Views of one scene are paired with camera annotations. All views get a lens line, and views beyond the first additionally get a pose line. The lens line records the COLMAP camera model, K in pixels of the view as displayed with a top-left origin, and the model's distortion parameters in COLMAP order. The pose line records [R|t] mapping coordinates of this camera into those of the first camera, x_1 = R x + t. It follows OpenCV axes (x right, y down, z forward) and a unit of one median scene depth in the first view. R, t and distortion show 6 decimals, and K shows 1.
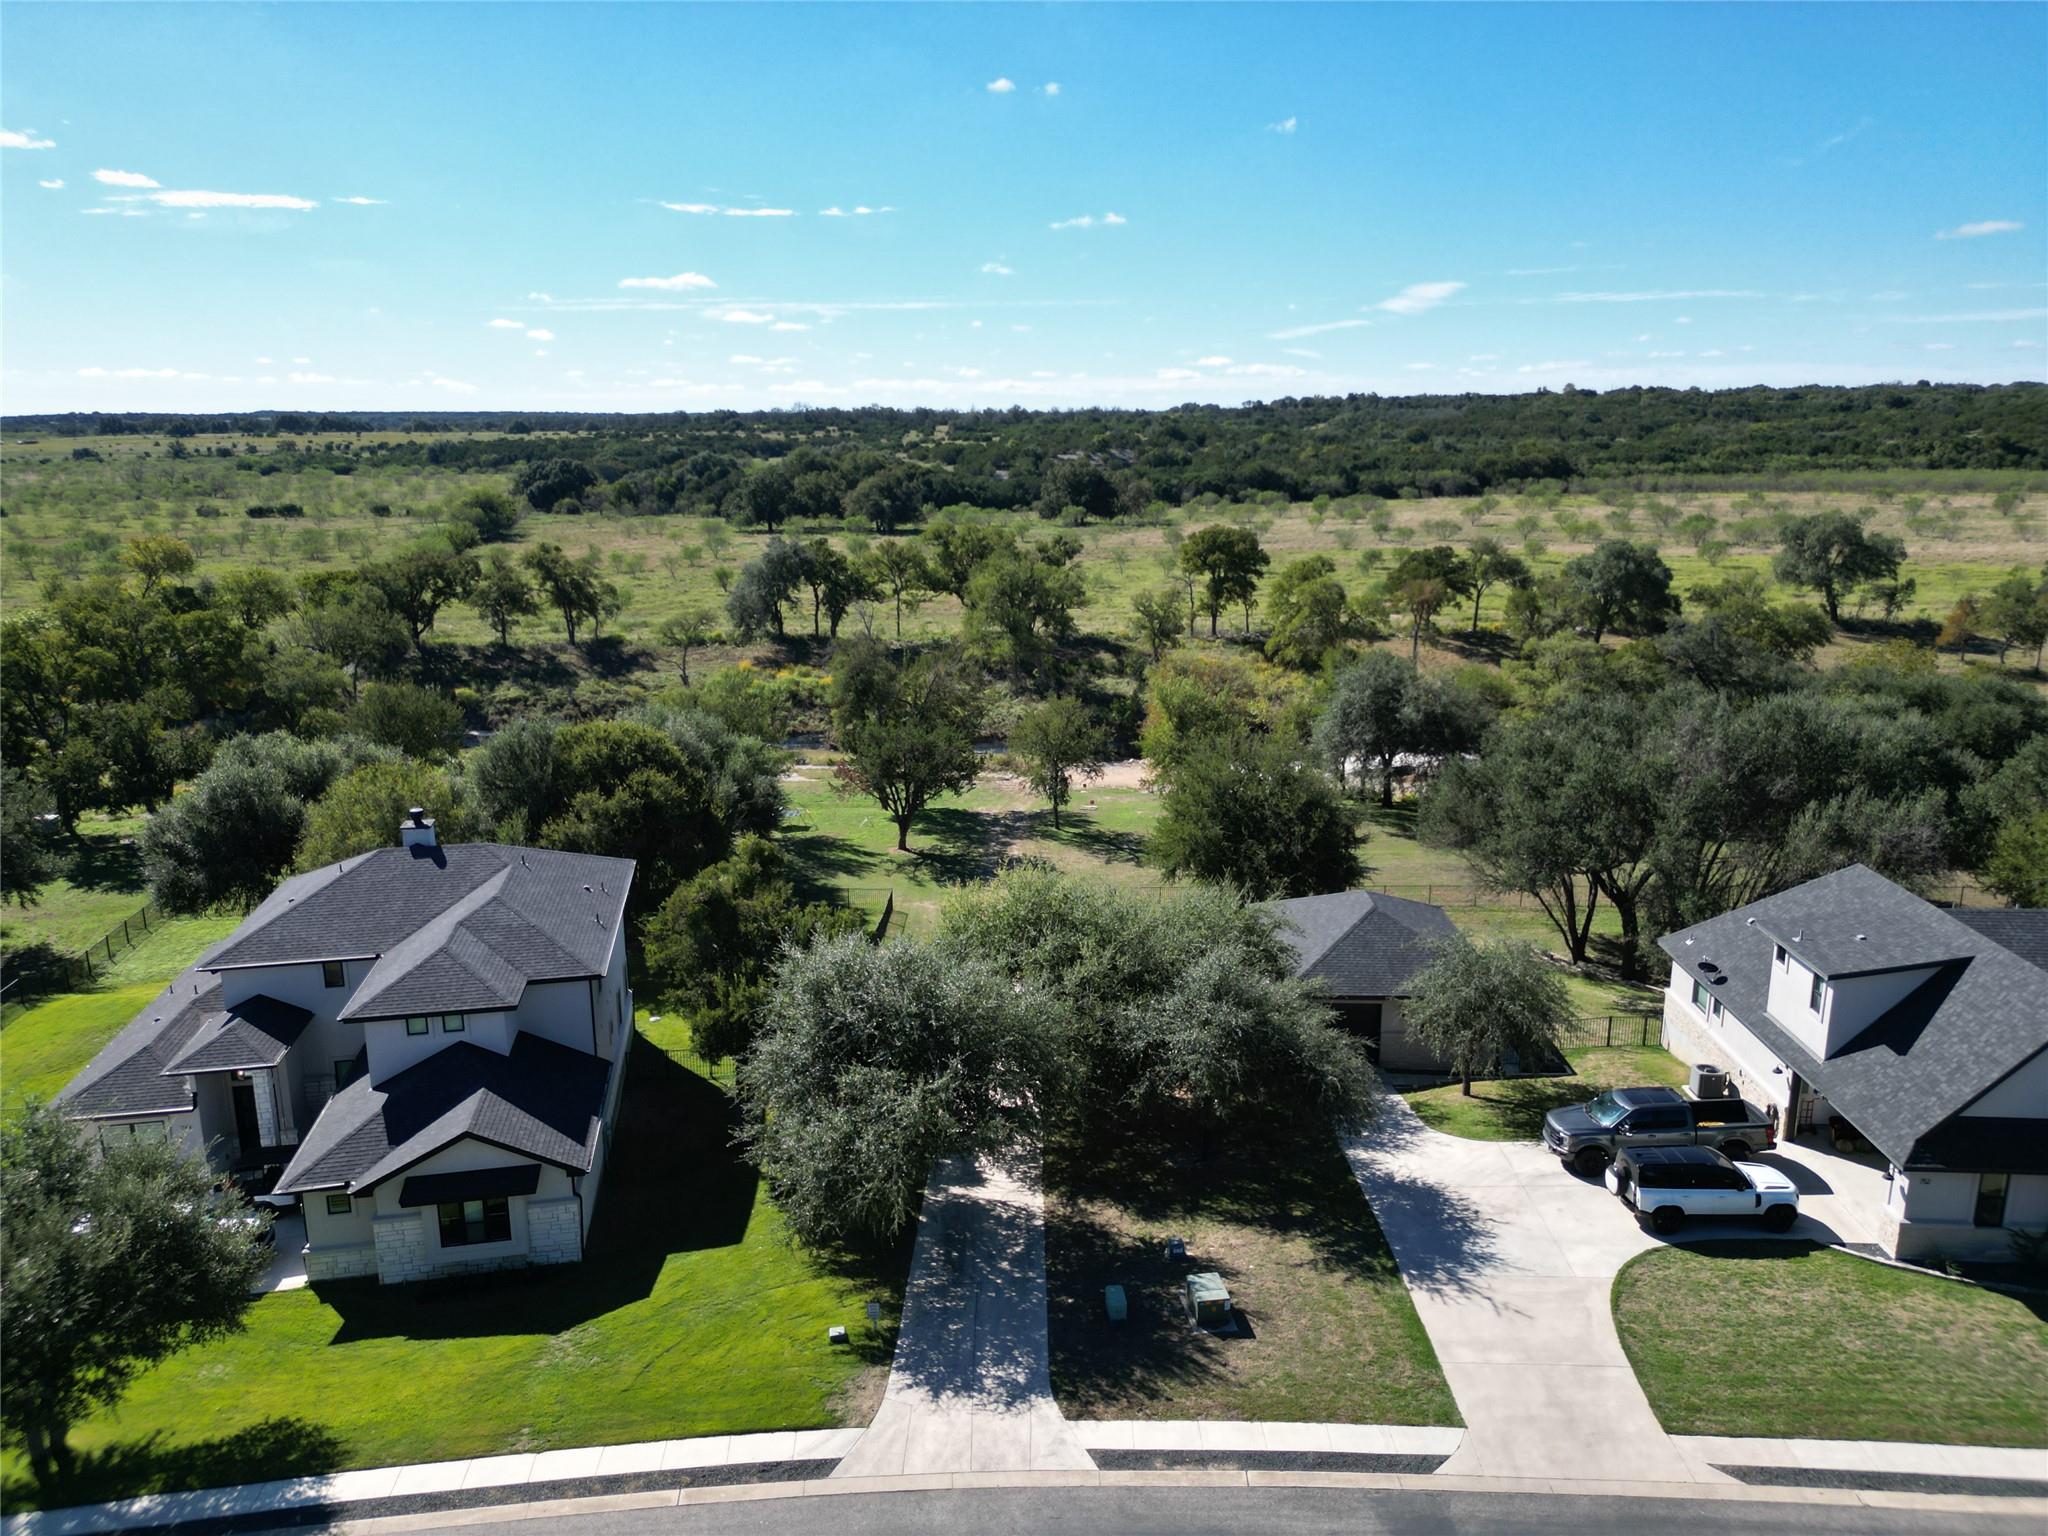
lens RADIAL K [[1408.4, 0, 1024.0], [0, 1408.4, 768.0], [0, 0, 1]] dist [0.069868, -0.083371]
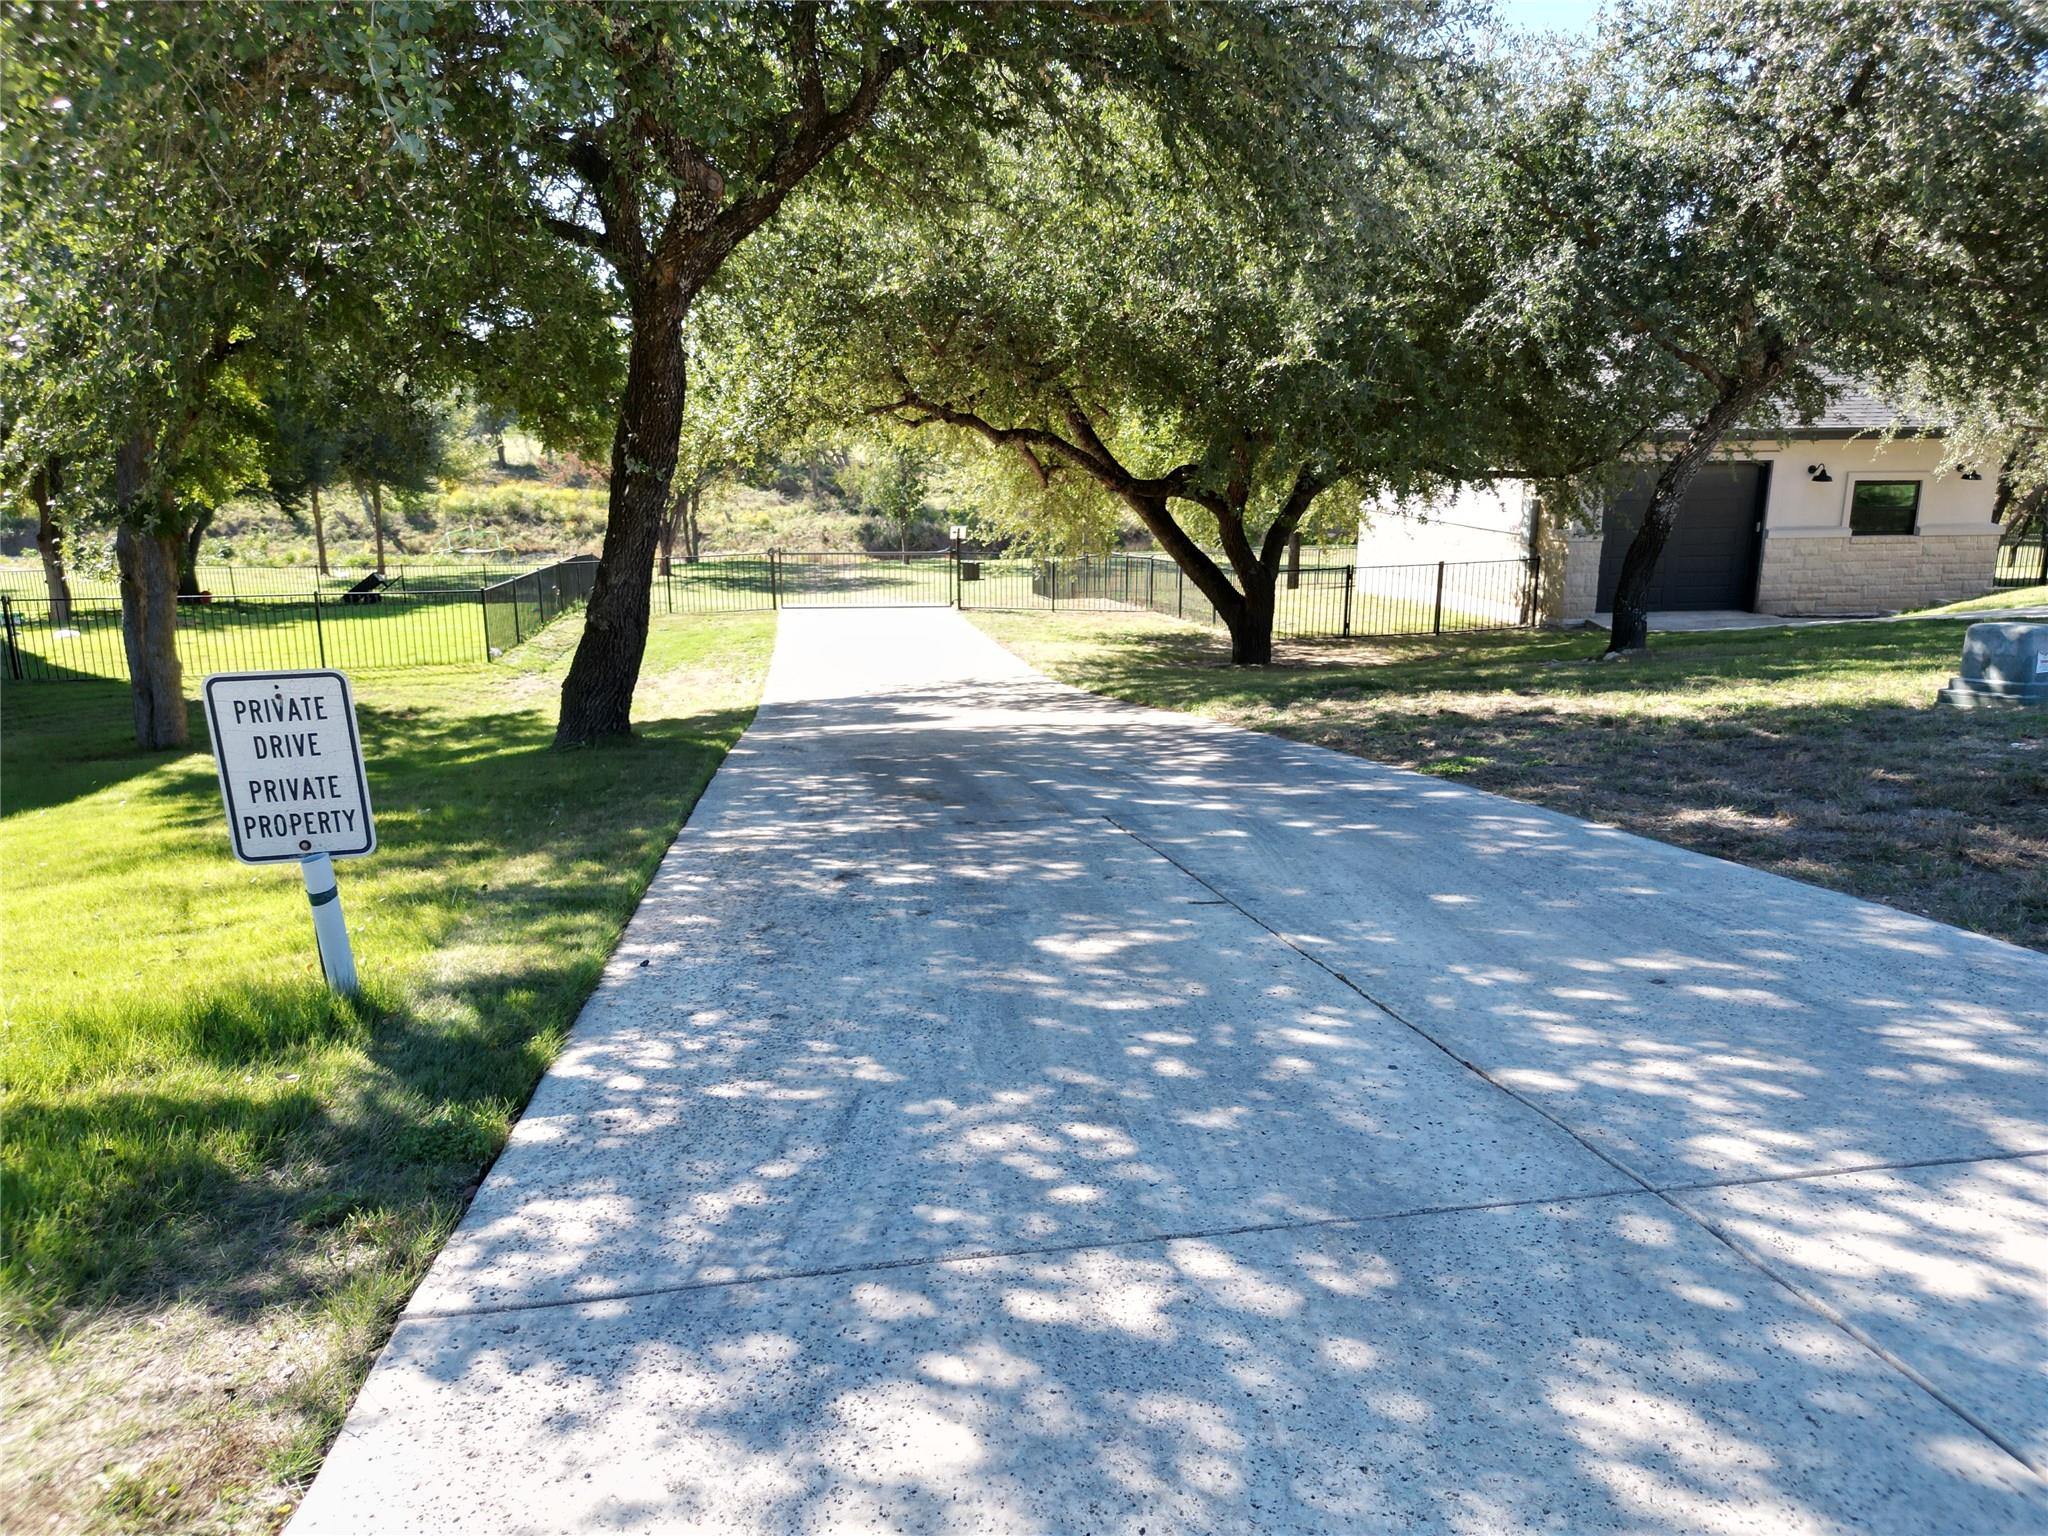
lens RADIAL K [[1411.1, 0, 1024.4], [0, 1411.1, 750.8], [0, 0, 1]] dist [0.069009, -0.081439]
pose [[0.987299, -0.041381, 0.153391, -0.006546], [0.041792, 0.999126, 0.000543, 0.034472], [-0.153279, 0.005874, 0.988165, 0.081135]]
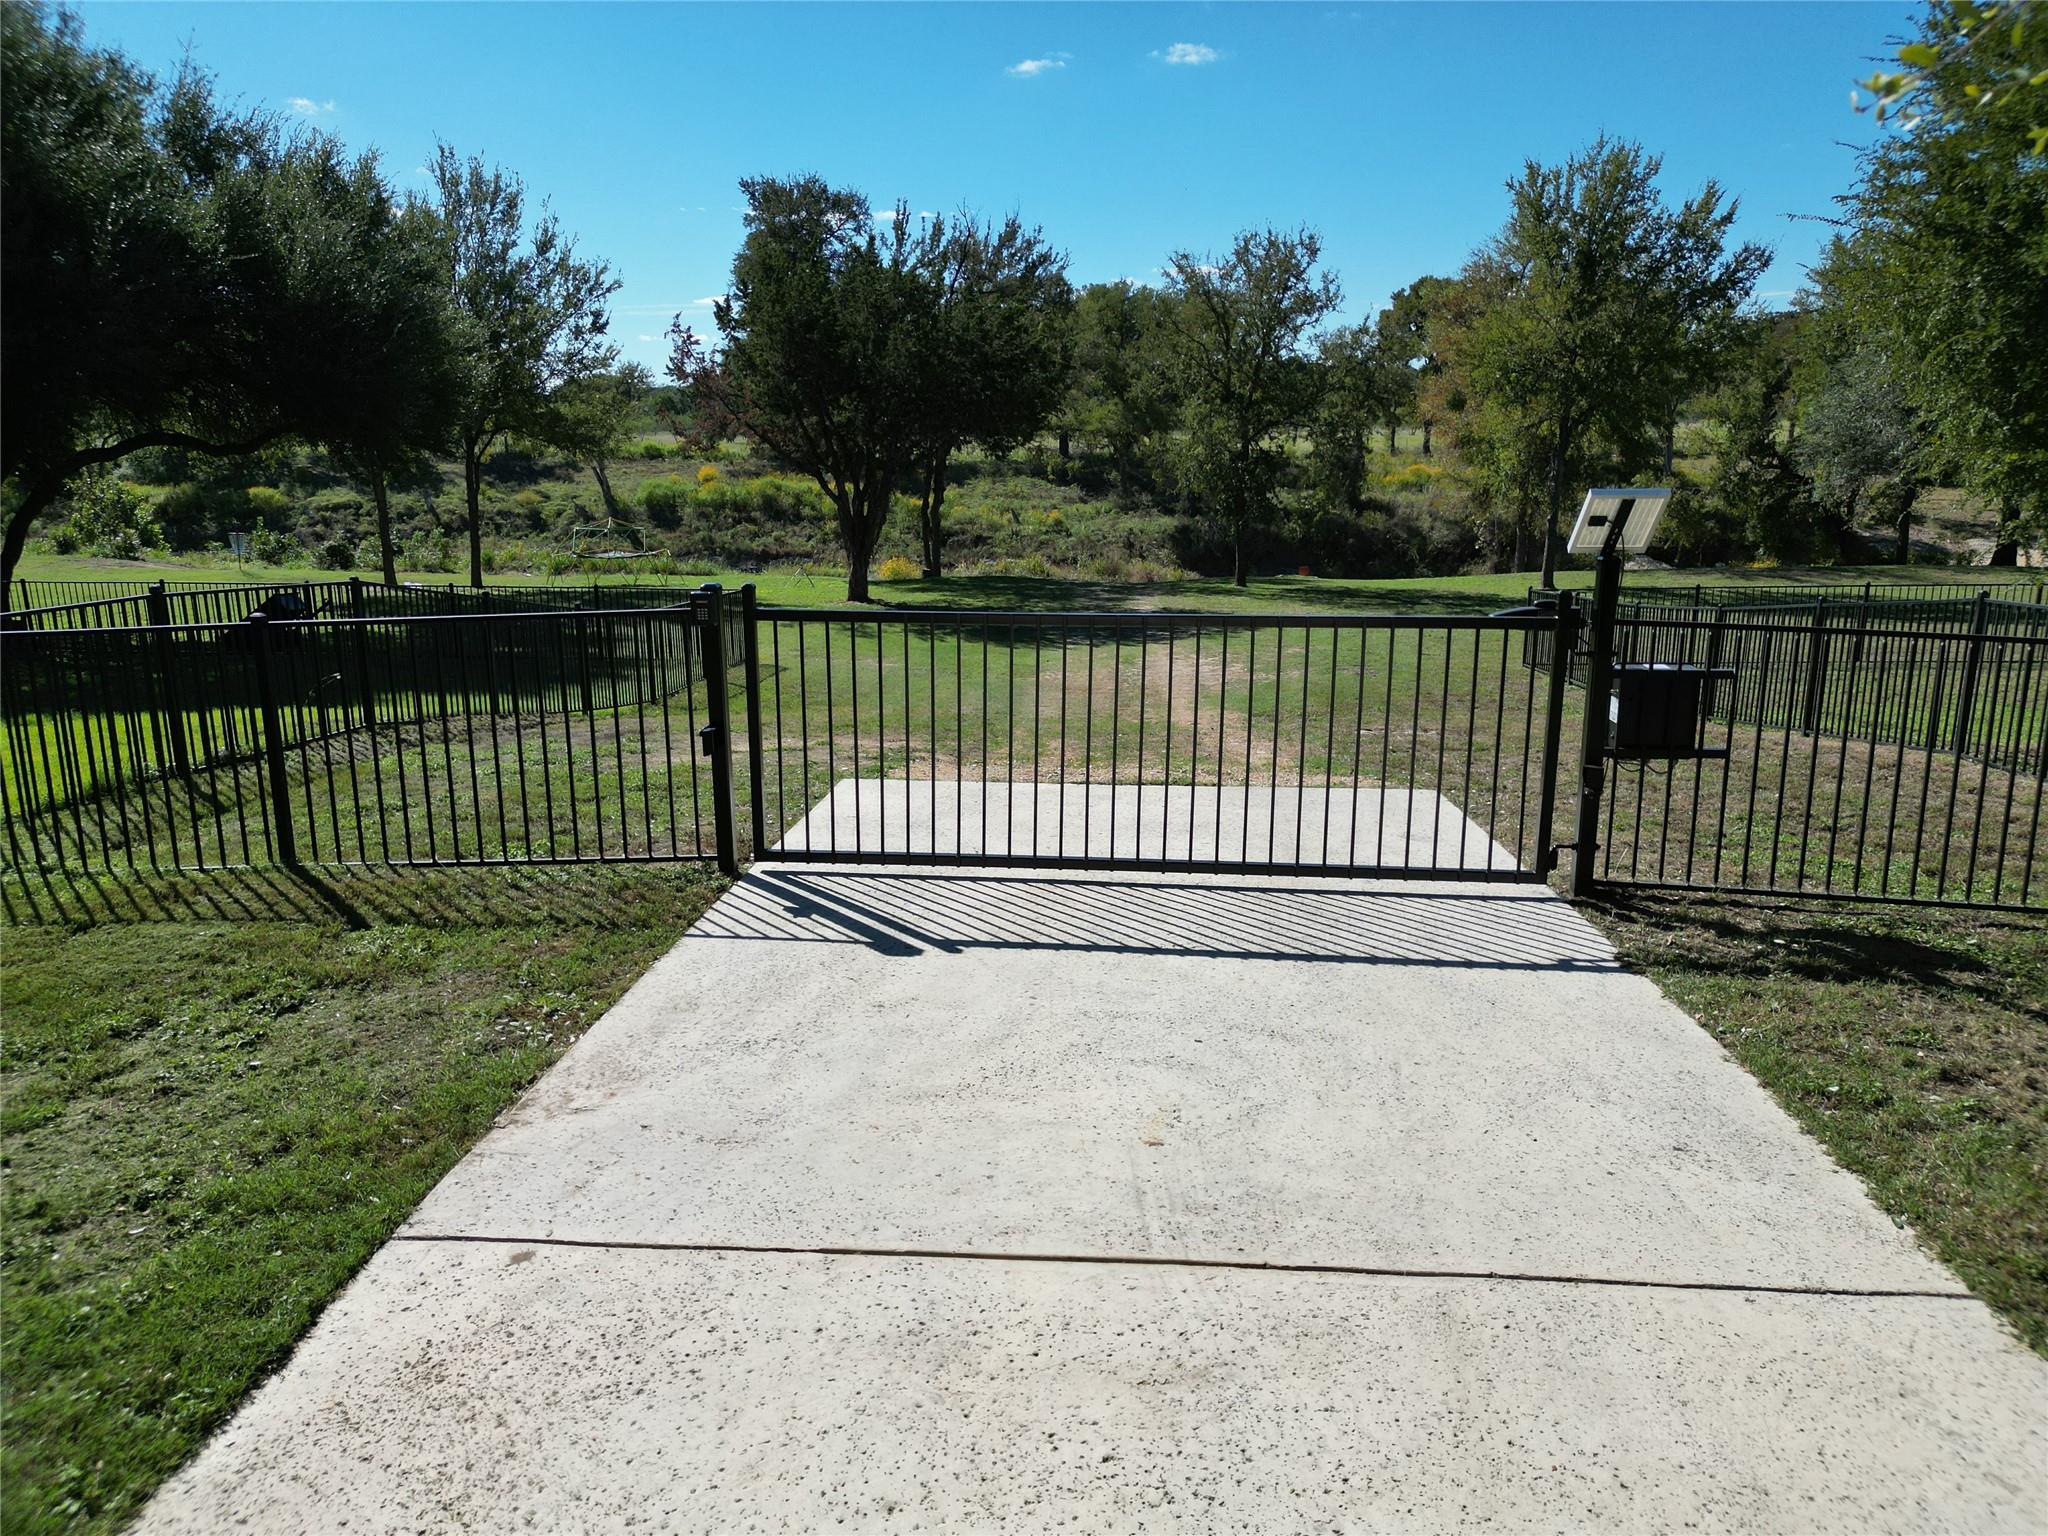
lens RADIAL K [[1408.4, 0, 1024.0], [0, 1408.4, 768.0], [0, 0, 1]] dist [0.069868, -0.083371]
pose [[0.997996, 0.007699, -0.062809, -0.003133], [-0.007417, 0.999961, 0.004722, 0.024936], [0.062843, -0.004246, 0.998014, 0.143134]]
